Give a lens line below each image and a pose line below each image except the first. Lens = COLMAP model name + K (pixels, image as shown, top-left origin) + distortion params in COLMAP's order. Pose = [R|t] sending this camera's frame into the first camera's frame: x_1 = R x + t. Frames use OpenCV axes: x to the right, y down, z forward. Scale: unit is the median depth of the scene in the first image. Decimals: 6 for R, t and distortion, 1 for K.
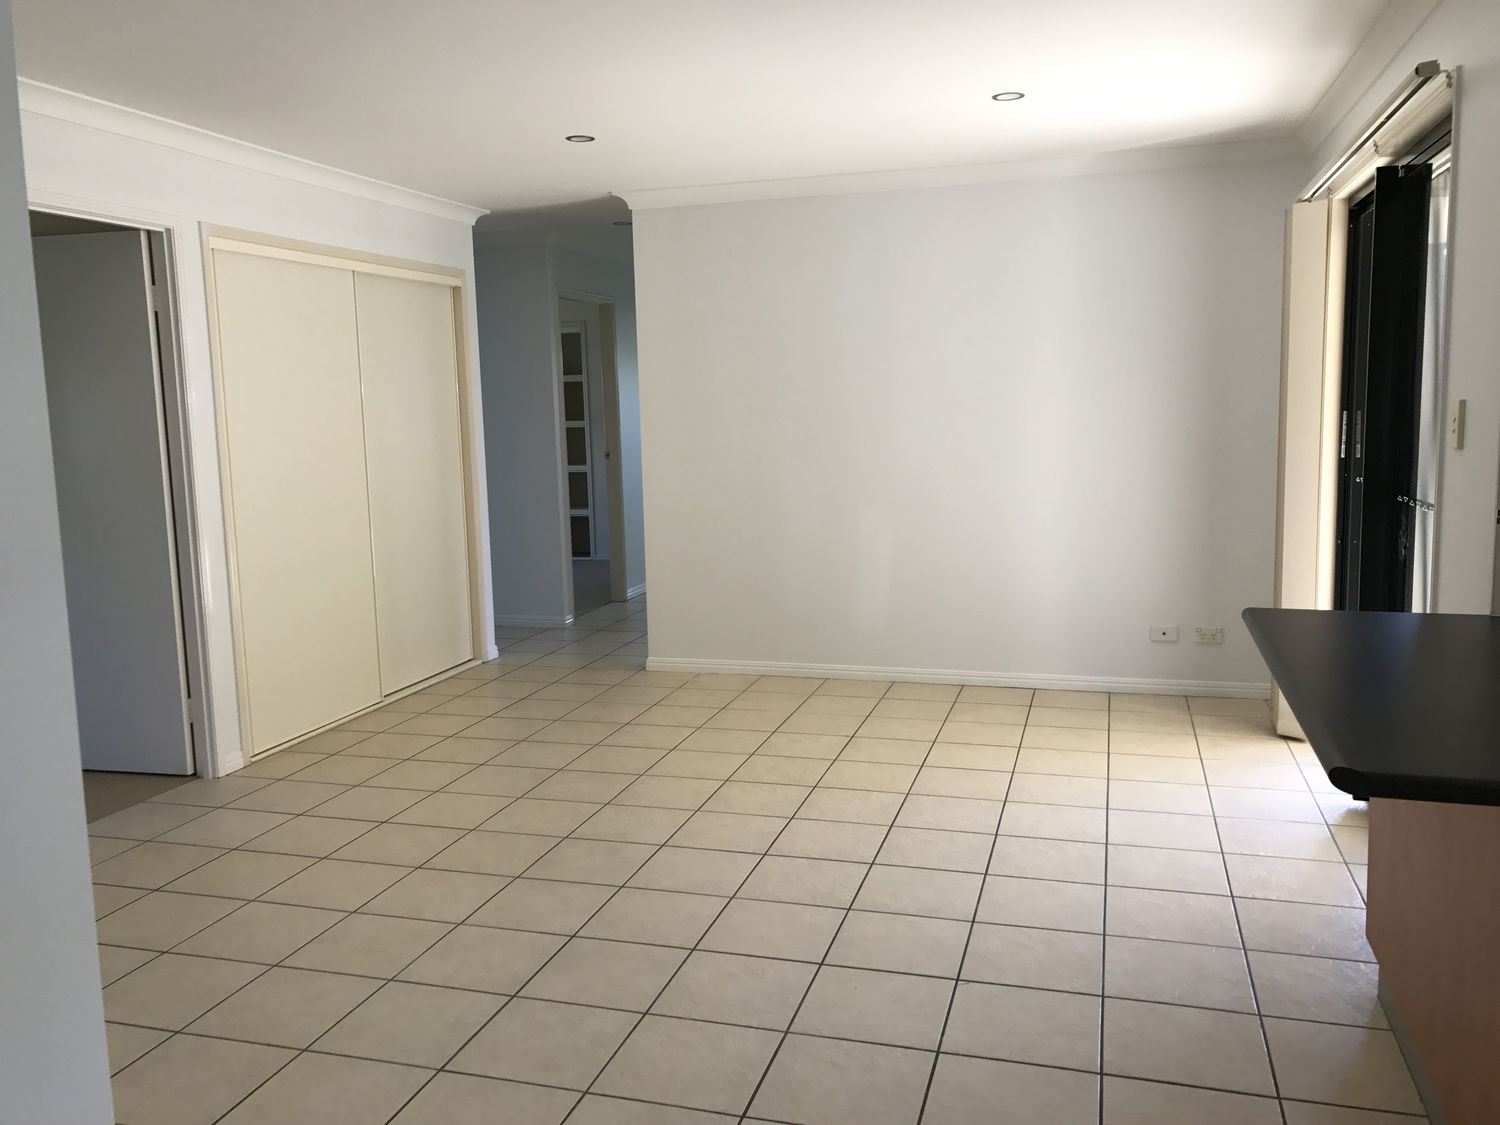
lens RADIAL K [[1242.5, 0, 748.6], [0, 1242.5, 555.4], [0, 0, 1]] dist [0.061047, -0.045836]
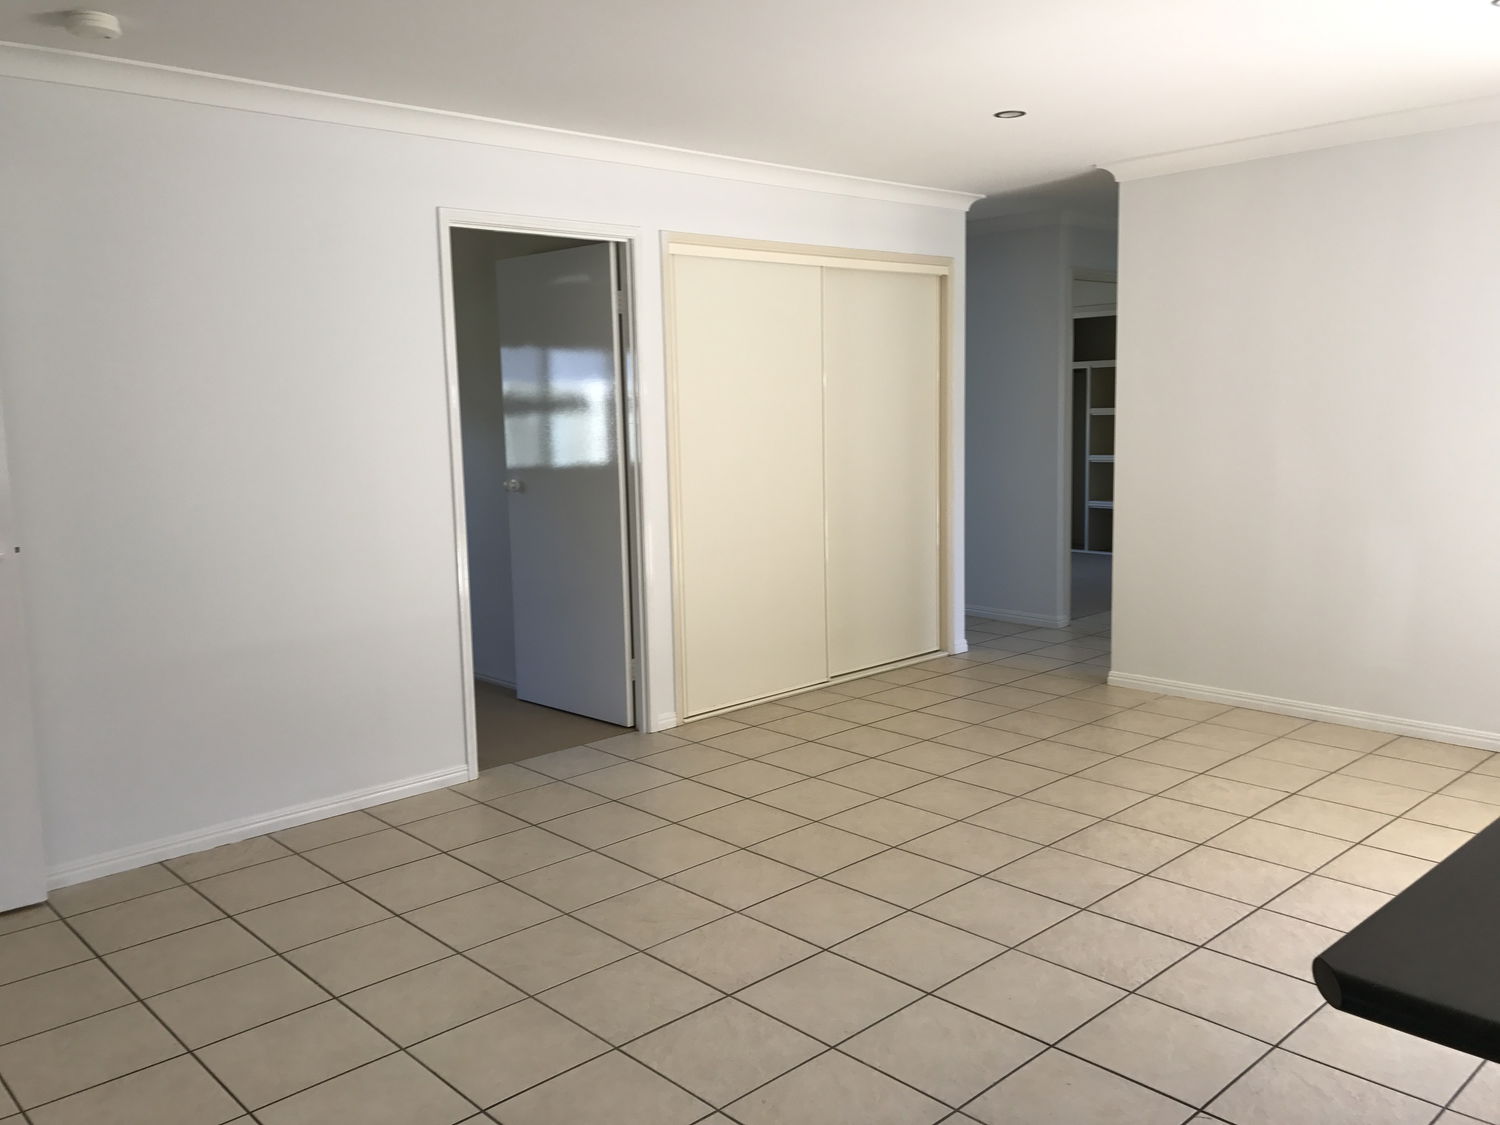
lens RADIAL K [[1242.5, 0, 751.2], [0, 1242.5, 560.2], [0, 0, 1]] dist [0.061047, -0.045836]
pose [[0.865595, 0.072881, -0.495412, 0.178314], [-0.063435, 0.997341, 0.035886, -0.019526], [0.496710, 0.000364, 0.867917, 0.082341]]
